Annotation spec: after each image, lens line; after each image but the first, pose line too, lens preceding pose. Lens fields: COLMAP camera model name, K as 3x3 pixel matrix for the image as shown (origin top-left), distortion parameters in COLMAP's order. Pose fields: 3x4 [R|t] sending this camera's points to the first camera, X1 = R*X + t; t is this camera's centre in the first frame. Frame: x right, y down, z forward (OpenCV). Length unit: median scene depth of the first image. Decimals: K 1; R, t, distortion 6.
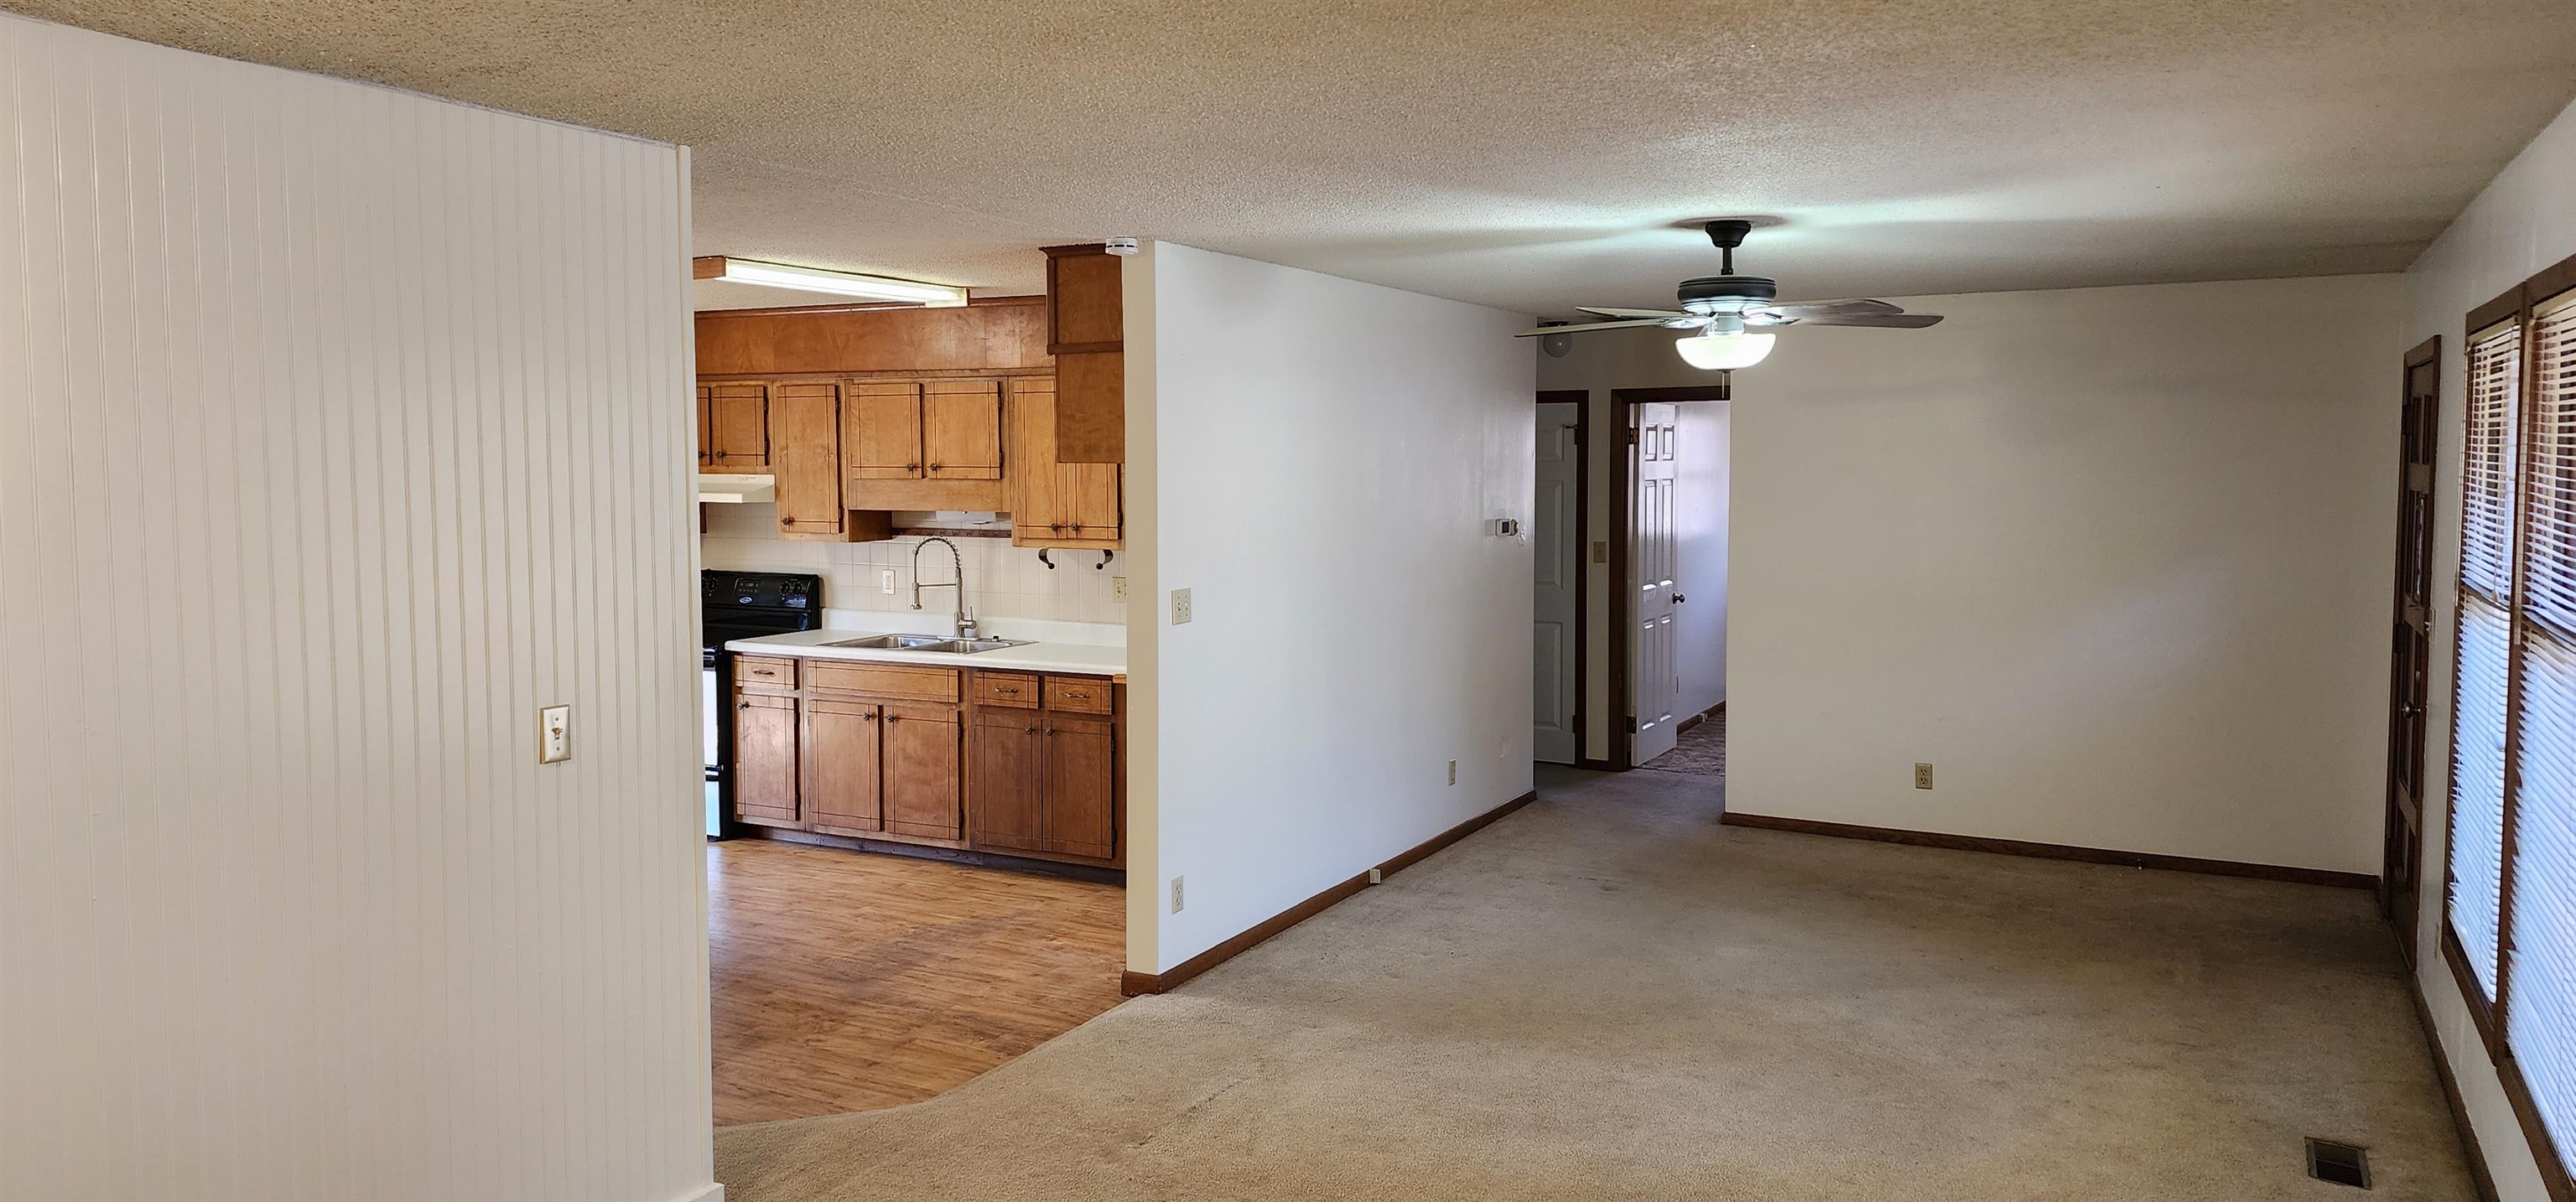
lens RADIAL K [[1708.3, 0, 1307.0], [0, 1708.3, 576.7], [0, 0, 1]] dist [0.055887, -0.007861]
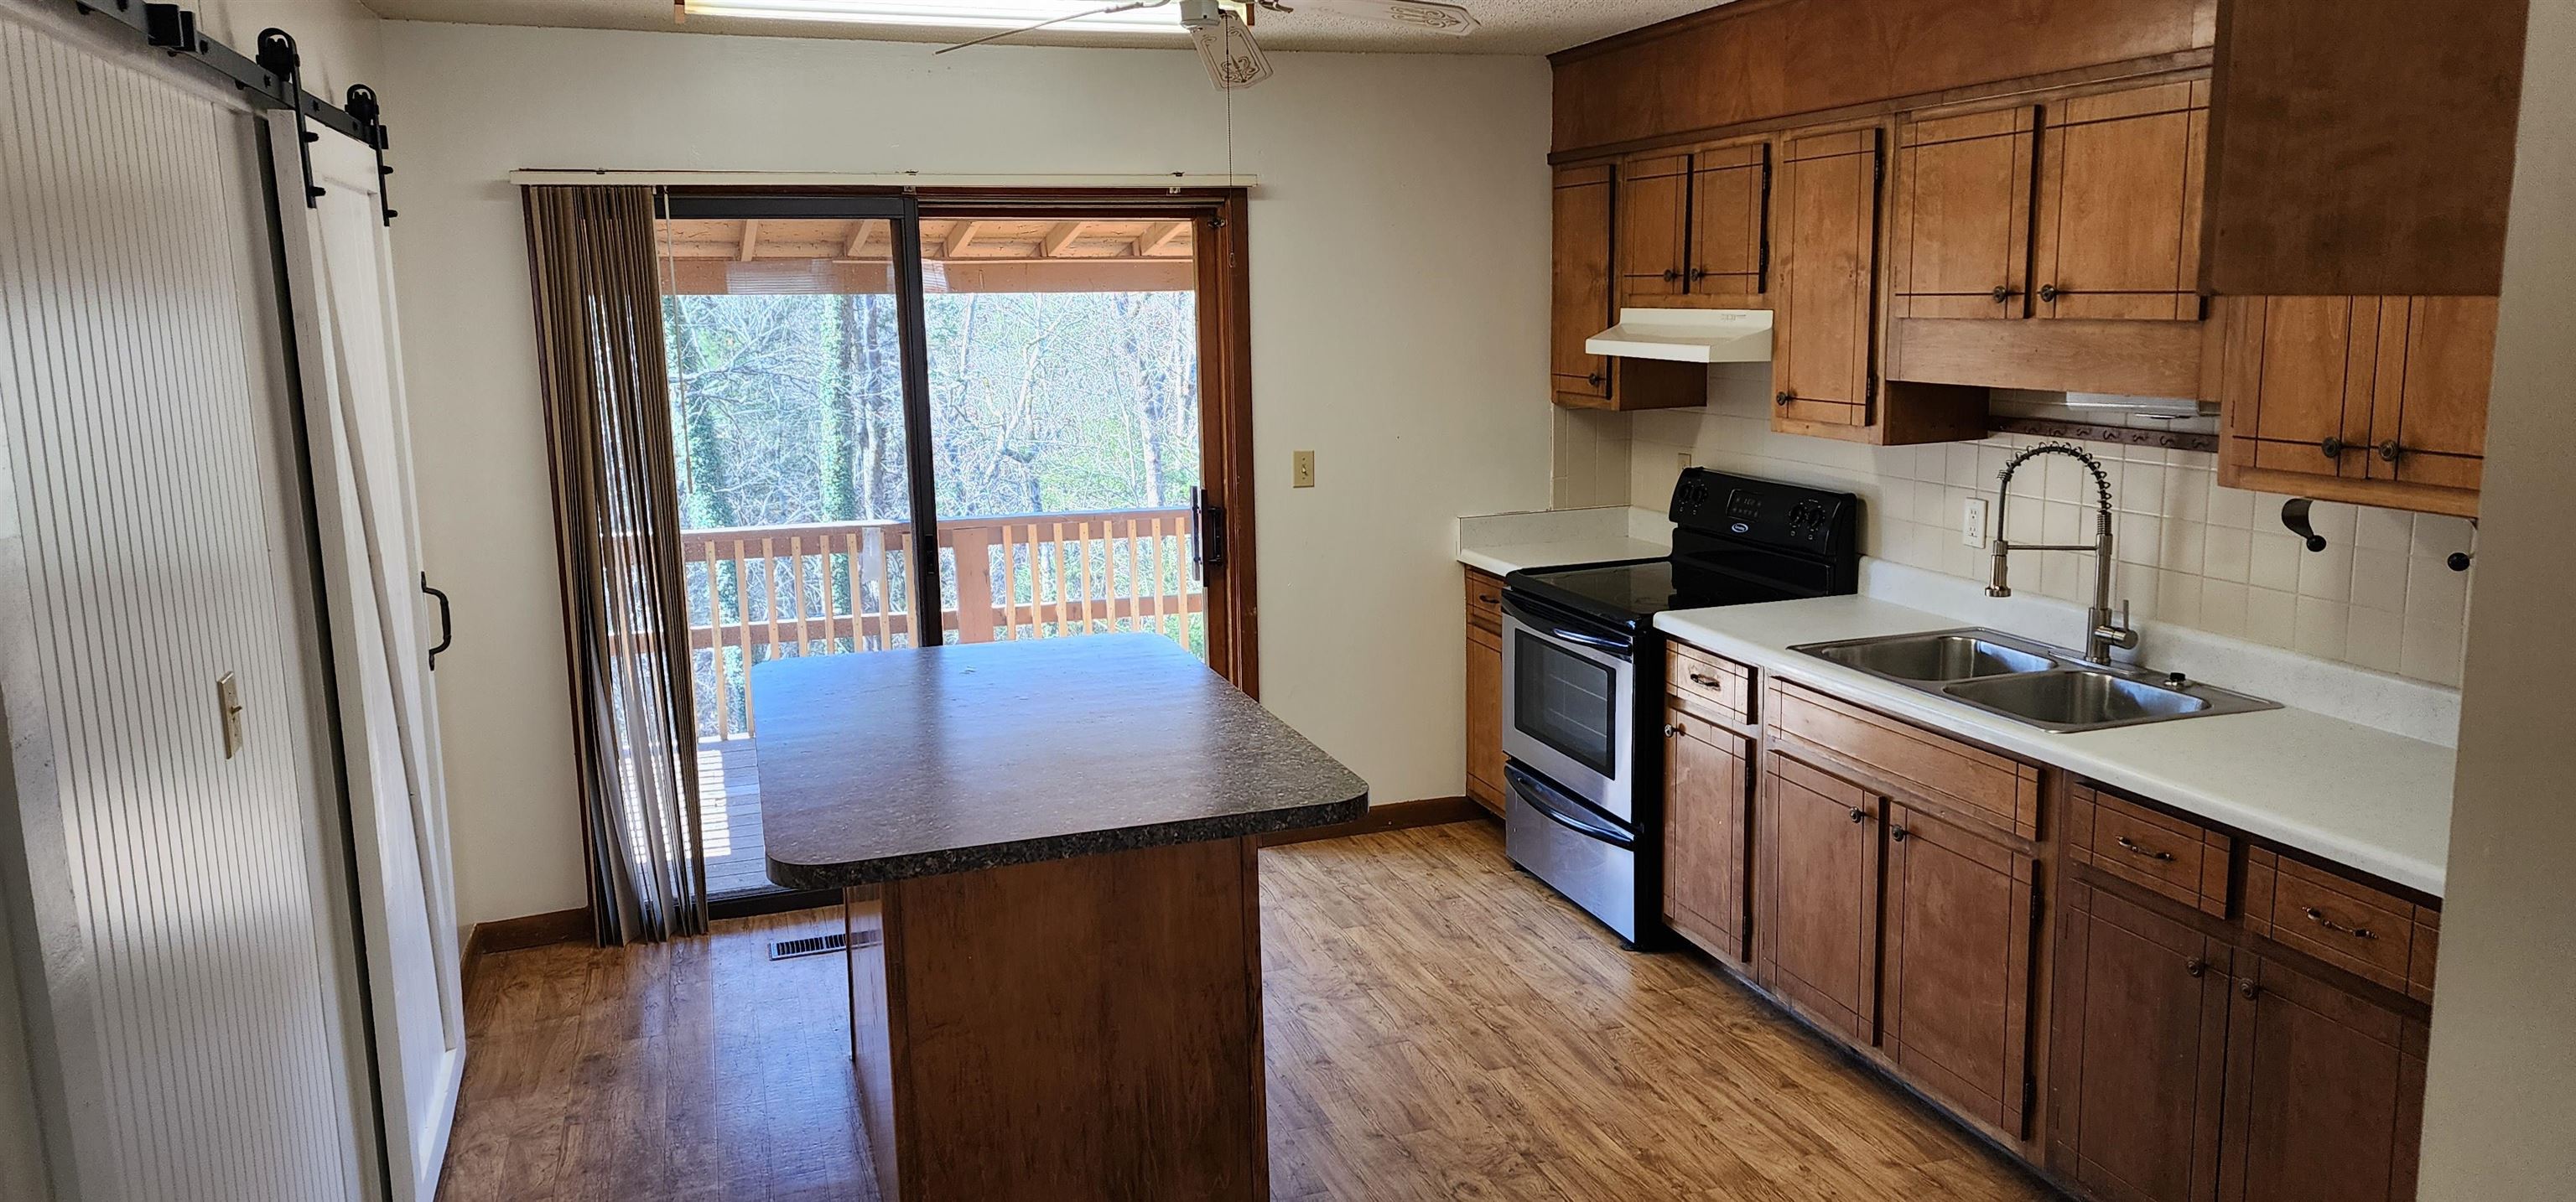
lens RADIAL K [[1708.3, 0, 1312.9], [0, 1708.3, 560.4], [0, 0, 1]] dist [0.055887, -0.007861]
pose [[0.731465, 0.097187, -0.674918, -0.045997], [-0.030160, 0.993433, 0.110366, -0.038397], [0.681212, -0.060373, 0.729593, 0.531038]]
